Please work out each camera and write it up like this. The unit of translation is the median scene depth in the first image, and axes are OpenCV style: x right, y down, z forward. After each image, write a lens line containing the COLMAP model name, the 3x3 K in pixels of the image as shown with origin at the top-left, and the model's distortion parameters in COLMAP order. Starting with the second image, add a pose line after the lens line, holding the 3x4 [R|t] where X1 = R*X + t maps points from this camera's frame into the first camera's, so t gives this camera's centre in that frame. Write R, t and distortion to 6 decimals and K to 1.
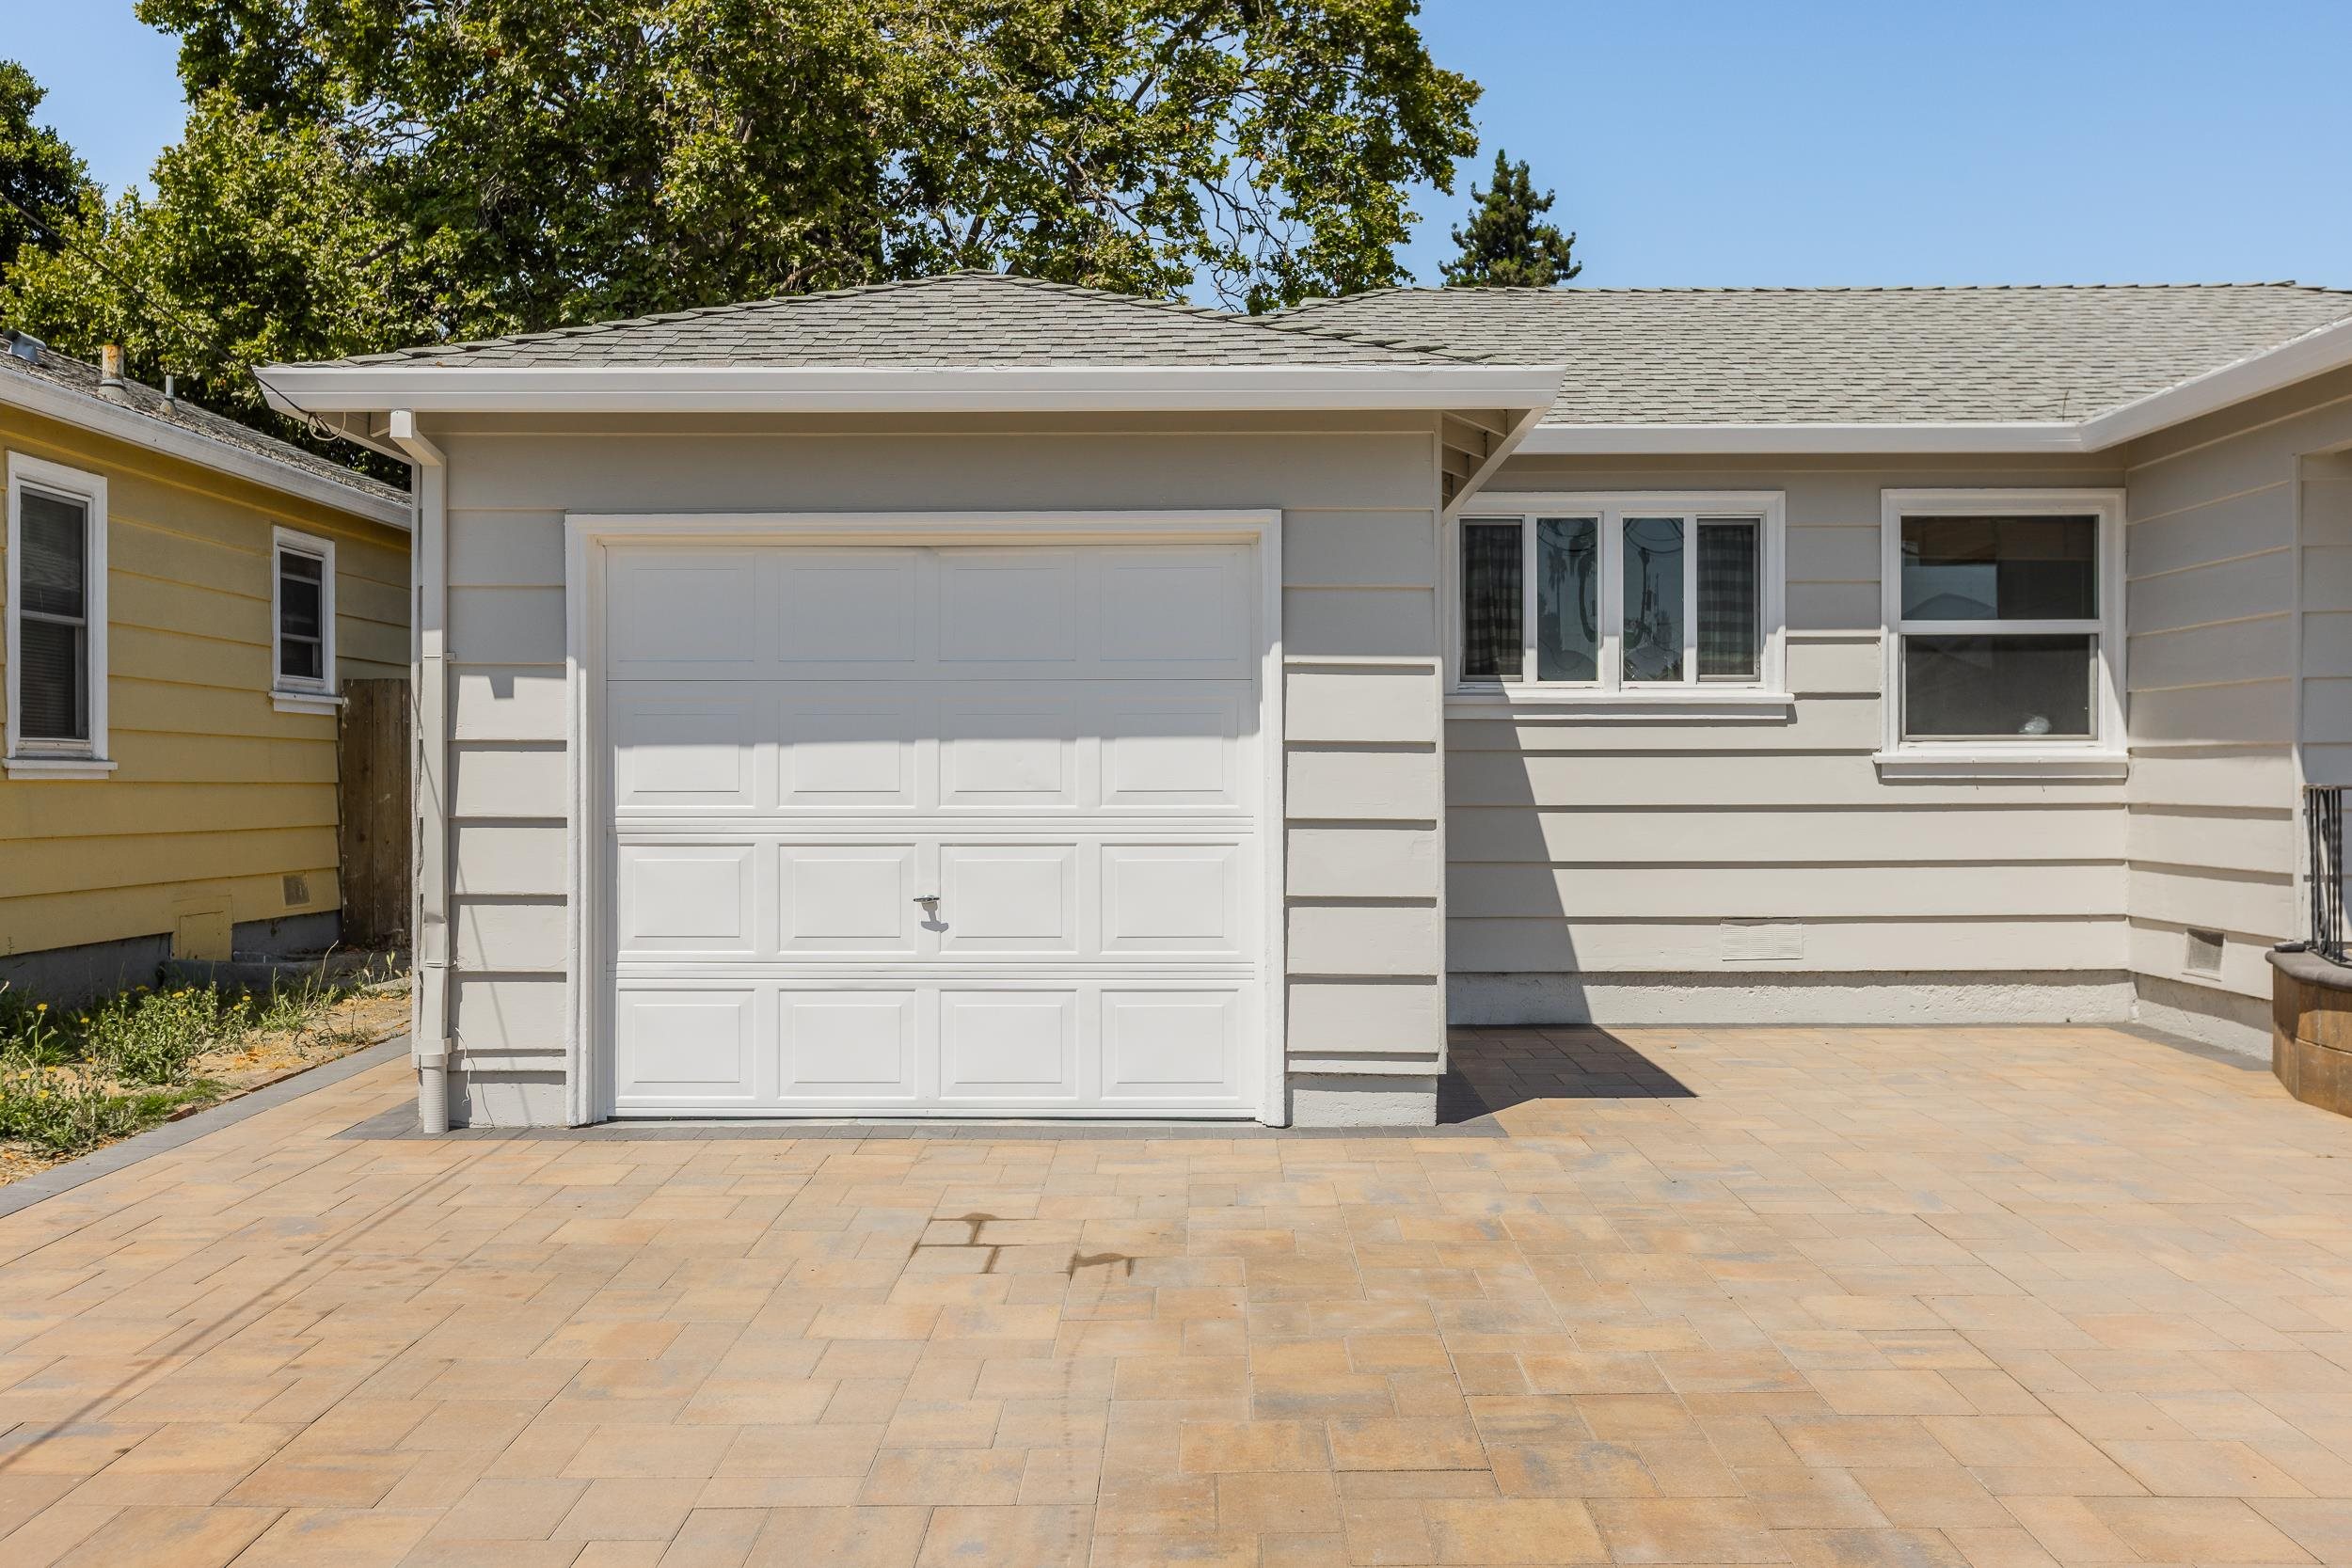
lens RADIAL K [[2063.9, 0, 1176.0], [0, 2063.9, 784.0], [0, 0, 1]] dist [0.008474, -0.046700]
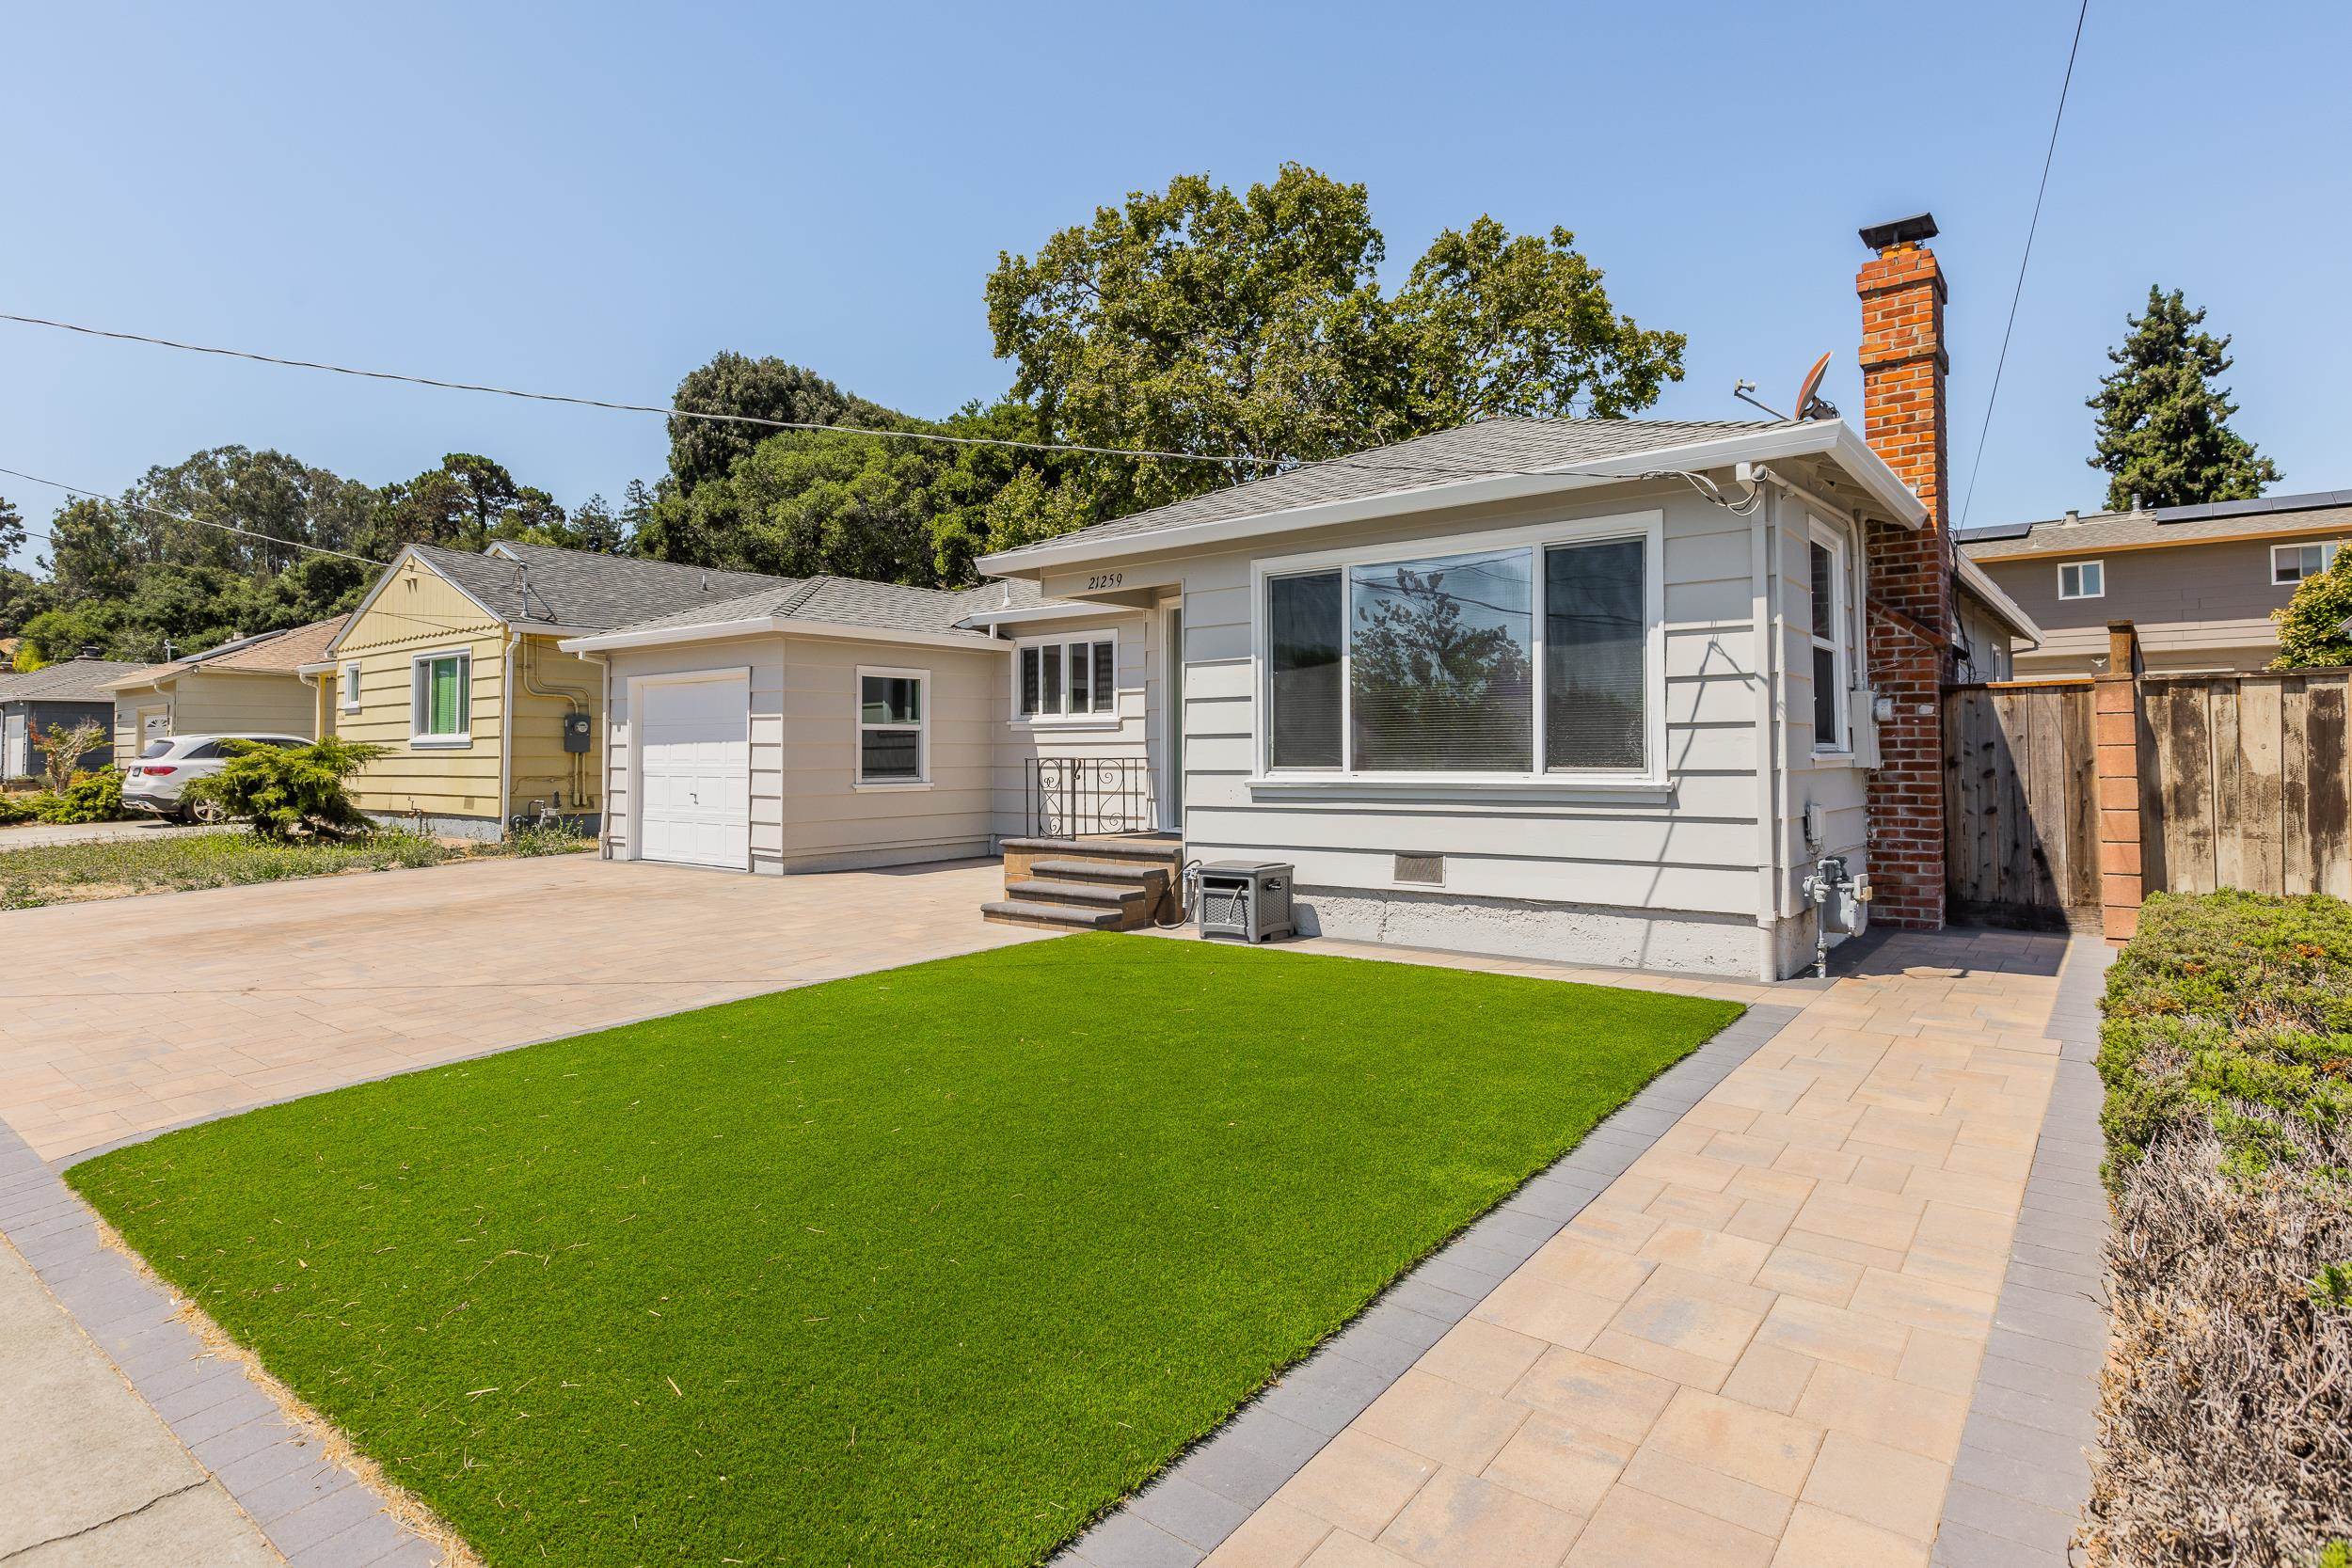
lens RADIAL K [[1208.2, 0, 1173.7], [0, 1208.2, 733.5], [0, 0, 1]] dist [-0.002112, -0.001231]
pose [[0.800939, -0.011143, -0.598642, 1.130826], [-0.000897, 0.999803, -0.019811, -0.000312], [0.598745, 0.016405, 0.800771, -0.024028]]
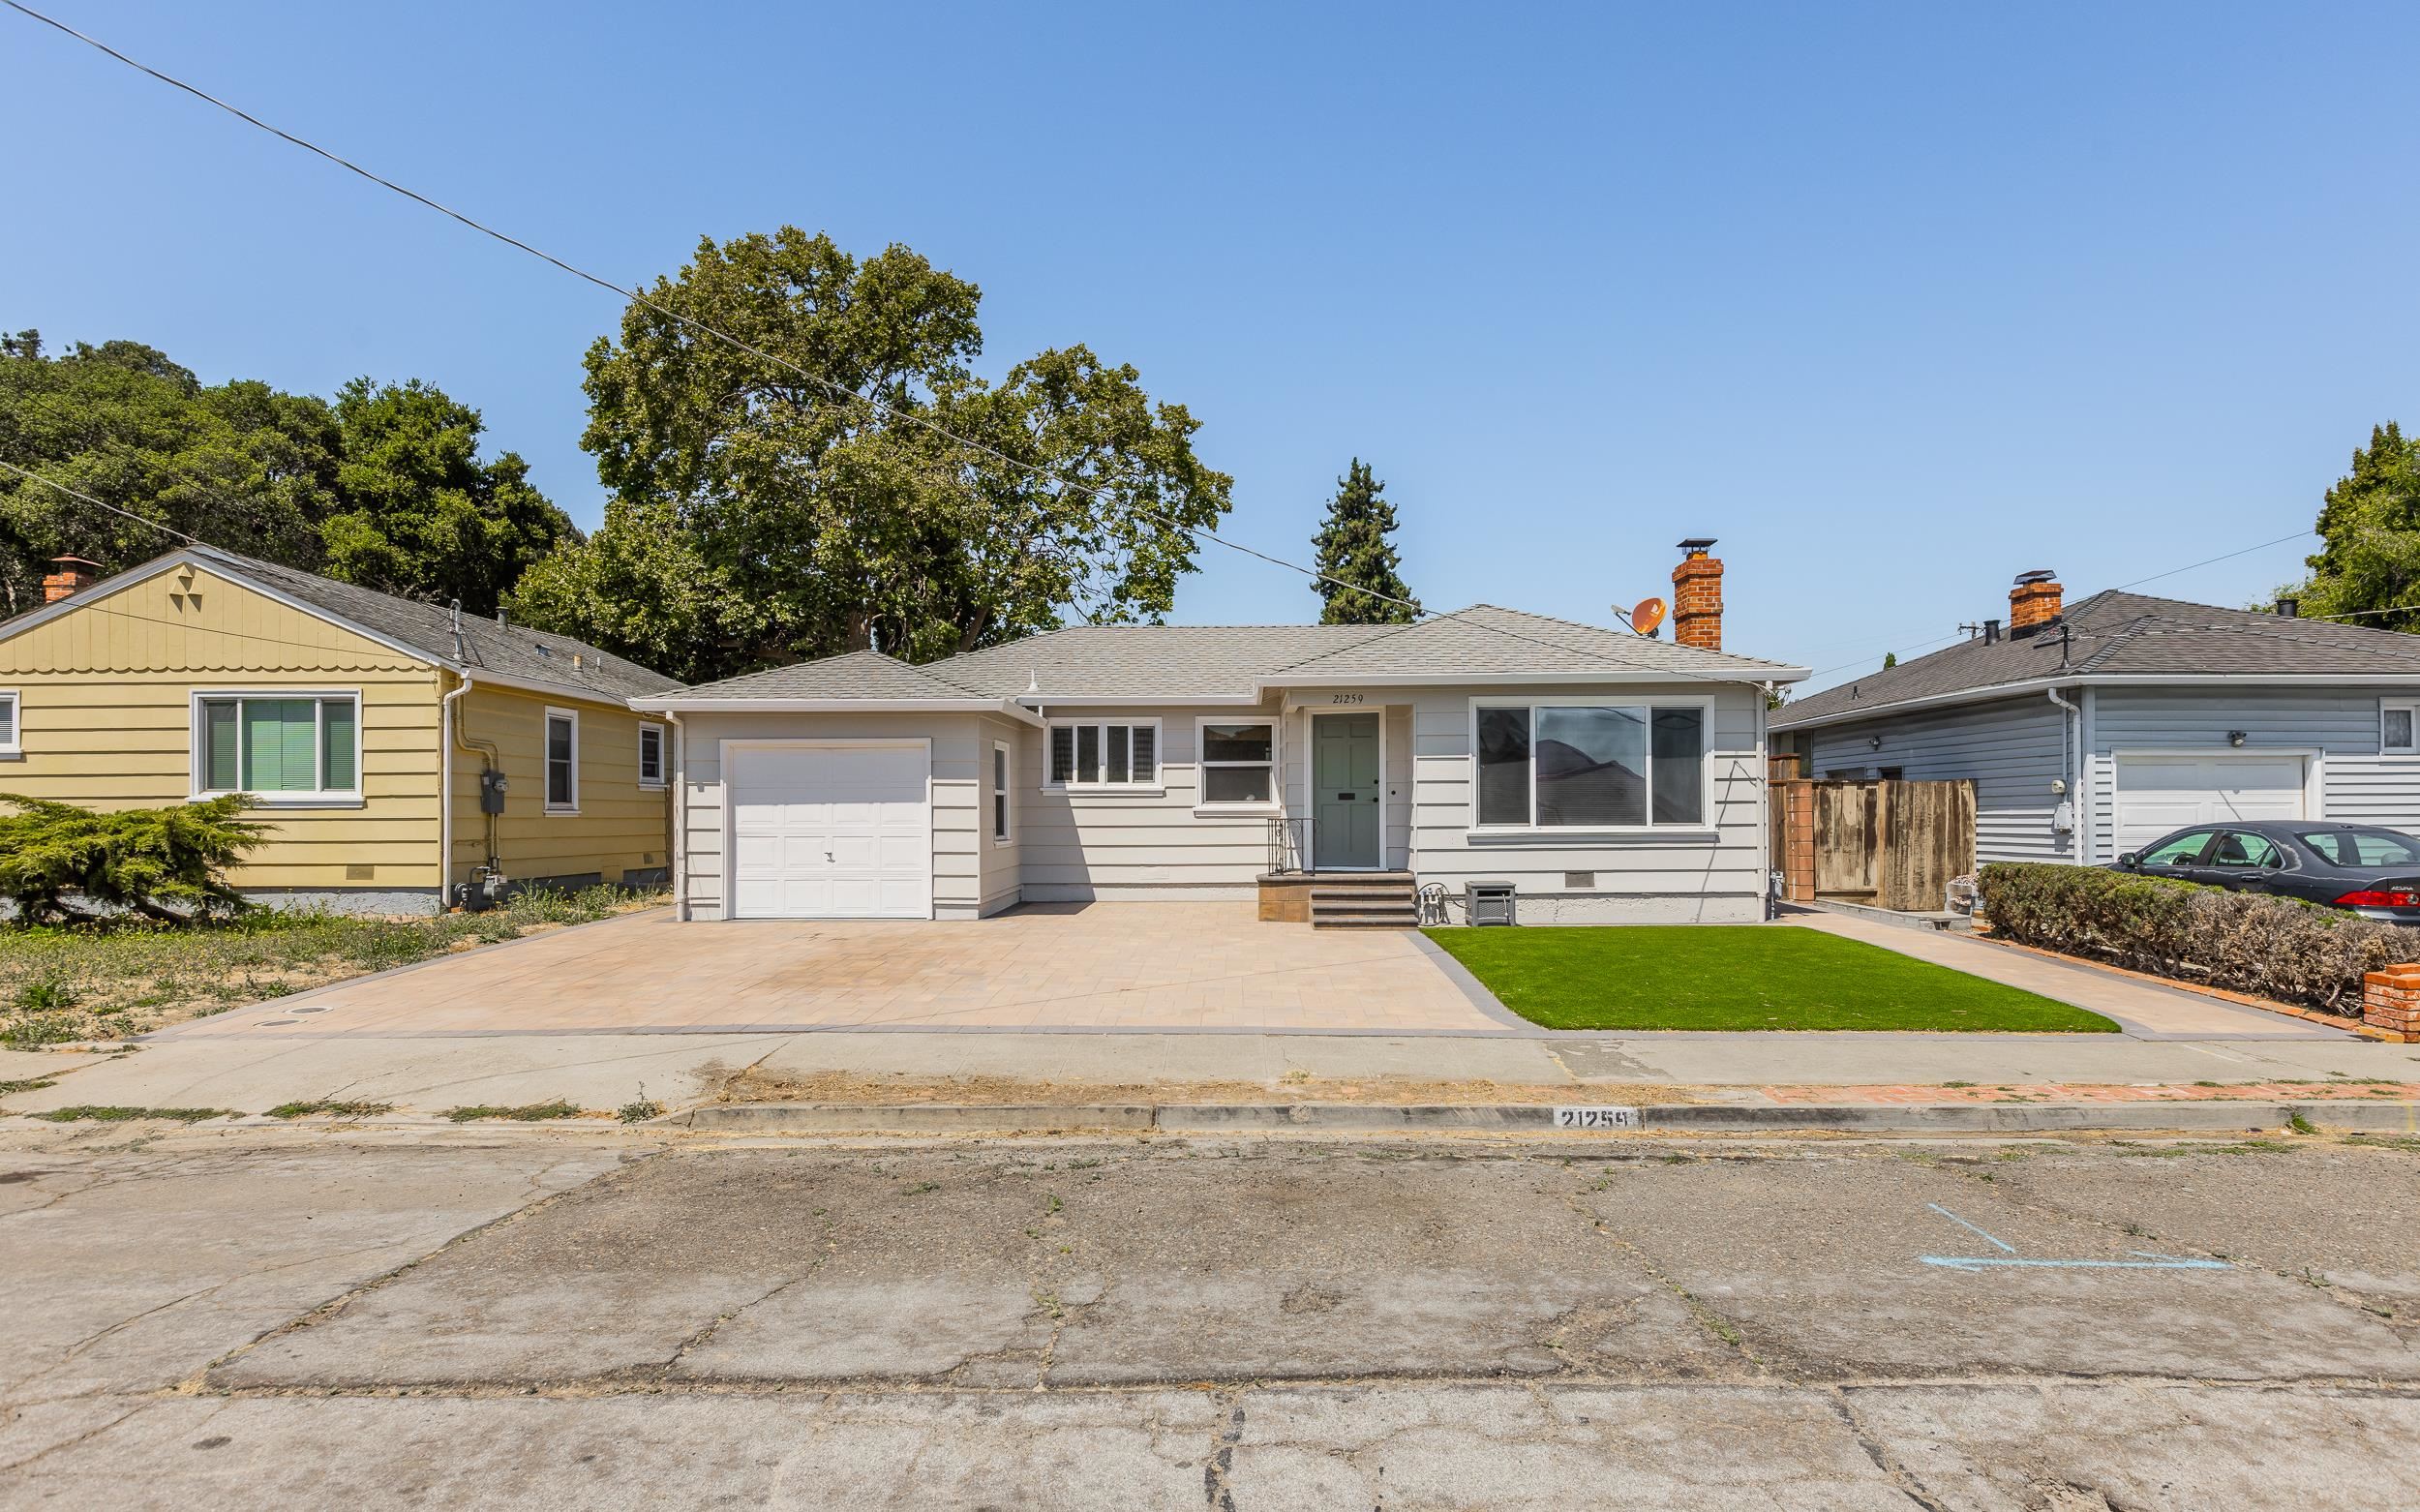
lens RADIAL K [[1255.8, 0, 1224.8], [0, 1255.8, 840.1], [0, 0, 1]] dist [-0.003914, -0.000232]
pose [[0.999954, -0.000517, 0.009604, 0.363629], [0.000342, 0.999835, 0.018180, -0.001358], [-0.009612, -0.018176, 0.999789, -0.752722]]
